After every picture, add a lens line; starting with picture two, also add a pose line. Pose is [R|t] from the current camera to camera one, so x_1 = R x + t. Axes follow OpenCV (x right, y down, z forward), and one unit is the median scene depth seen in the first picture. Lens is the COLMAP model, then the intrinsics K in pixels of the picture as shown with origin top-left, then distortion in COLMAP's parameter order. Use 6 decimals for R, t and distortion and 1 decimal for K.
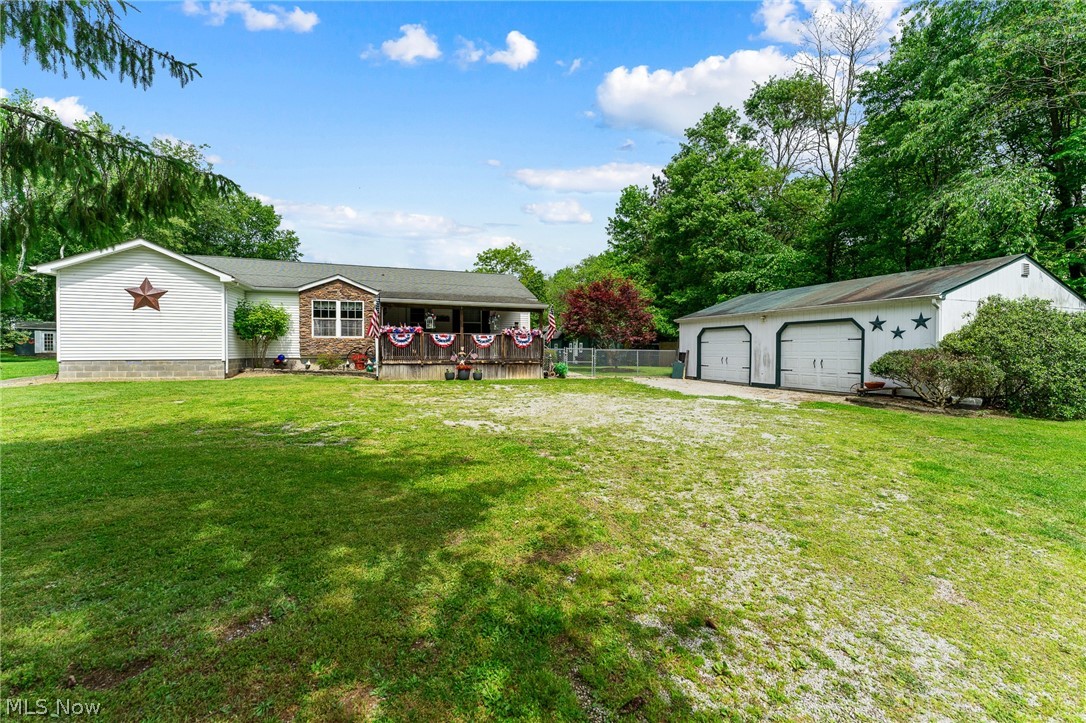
lens RADIAL K [[434.1, 0, 542.0], [0, 434.1, 354.5], [0, 0, 1]] dist [0.000719, -0.000114]
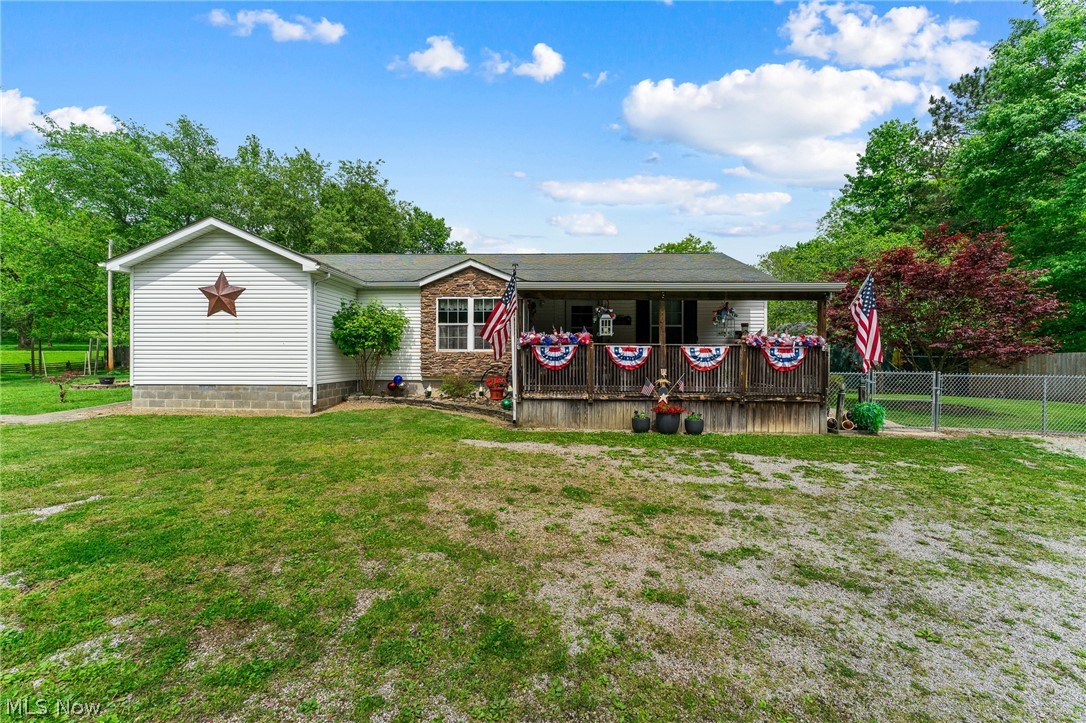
lens RADIAL K [[434.1, 0, 542.0], [0, 434.1, 354.5], [0, 0, 1]] dist [0.000719, -0.000114]
pose [[0.933339, -0.000180, -0.358995, -0.132852], [-0.007269, 0.999785, -0.019398, -0.024494], [0.358921, 0.020714, 0.933138, 0.452513]]
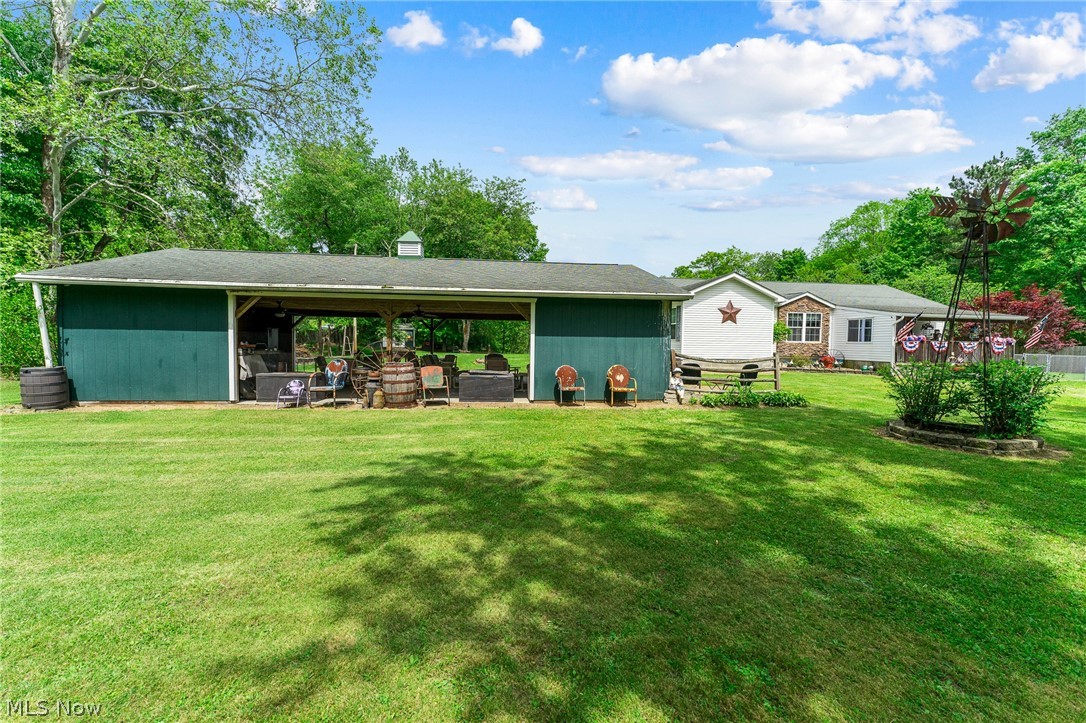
lens RADIAL K [[436.6, 0, 547.1], [0, 436.6, 352.8], [0, 0, 1]] dist [-0.000121, -0.000065]
pose [[0.976432, 0.015735, -0.215251, -1.032667], [-0.014491, 0.999868, 0.007357, -0.008939], [0.215338, -0.004064, 0.976531, -0.430535]]
